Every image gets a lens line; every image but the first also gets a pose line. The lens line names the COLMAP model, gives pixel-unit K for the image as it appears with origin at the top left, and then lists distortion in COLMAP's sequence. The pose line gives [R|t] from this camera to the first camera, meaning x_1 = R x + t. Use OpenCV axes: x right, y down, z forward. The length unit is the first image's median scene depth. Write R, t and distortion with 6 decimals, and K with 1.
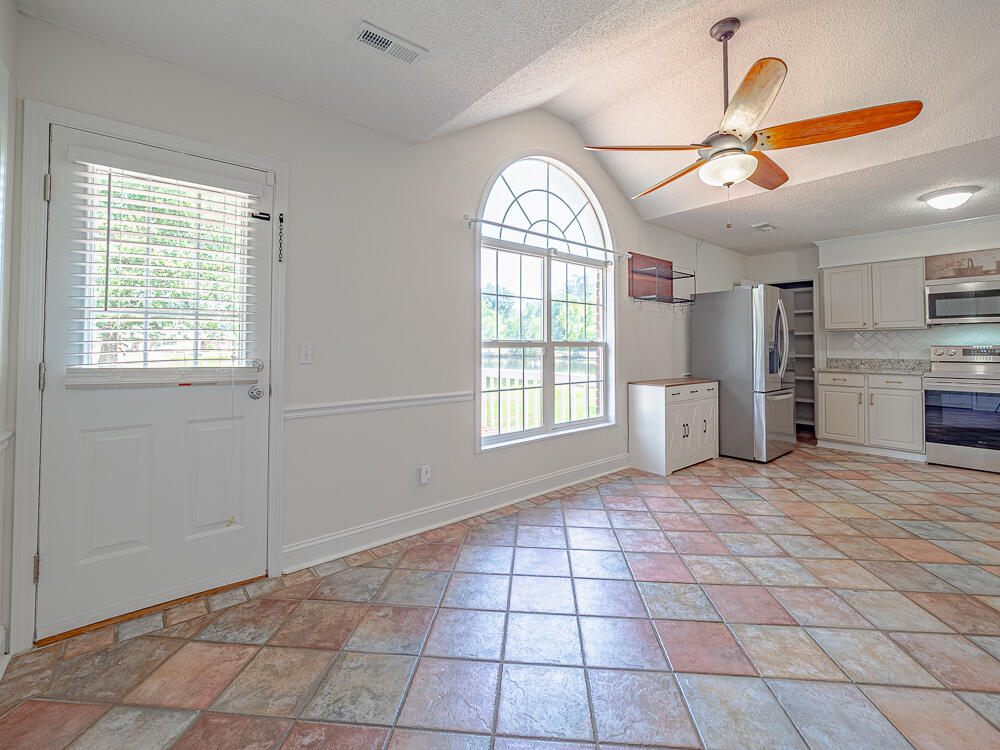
lens RADIAL K [[449.6, 0, 501.6], [0, 449.6, 333.0], [0, 0, 1]] dist [0.000908, 0.000773]
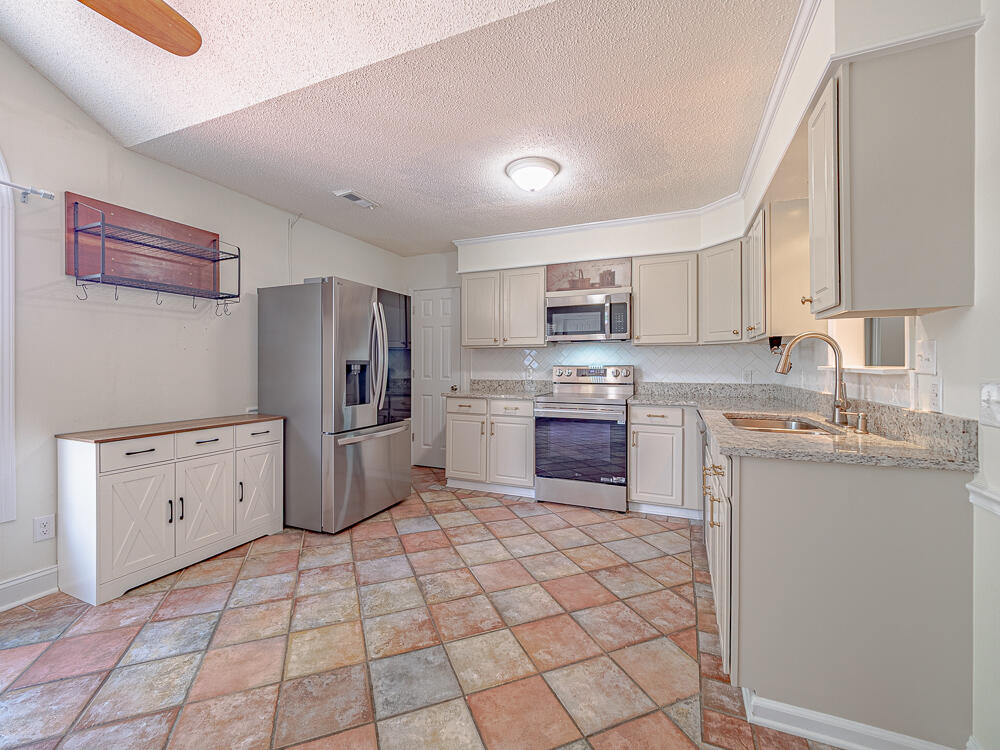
lens RADIAL K [[434.4, 0, 501.5], [0, 434.4, 362.3], [0, 0, 1]] dist [0.000371, -0.000646]
pose [[0.894901, 0.003418, 0.446251, 0.457172], [-0.014277, 0.999678, 0.020974, 0.004957], [-0.446036, -0.025141, 0.894662, 0.257057]]
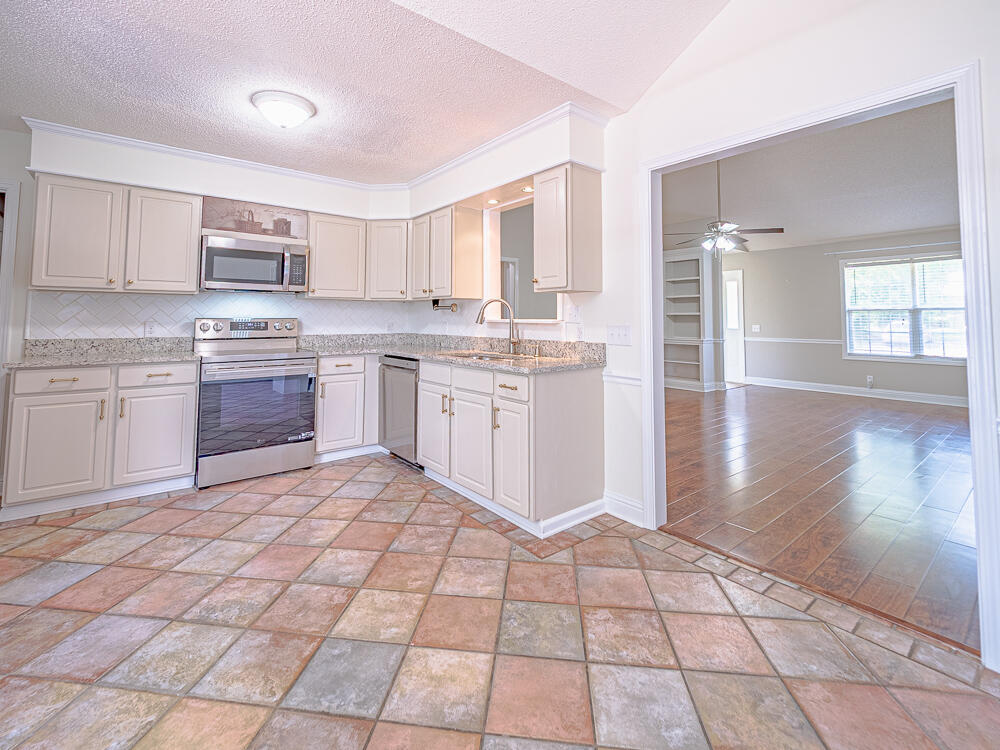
lens RADIAL K [[446.3, 0, 487.3], [0, 446.3, 293.7], [0, 0, 1]] dist [0.002178, -0.000417]
pose [[0.050093, 0.060723, 0.996897, 0.240866], [-0.032988, 0.997706, -0.059115, 0.015641], [-0.998200, -0.029925, 0.051981, 0.475037]]
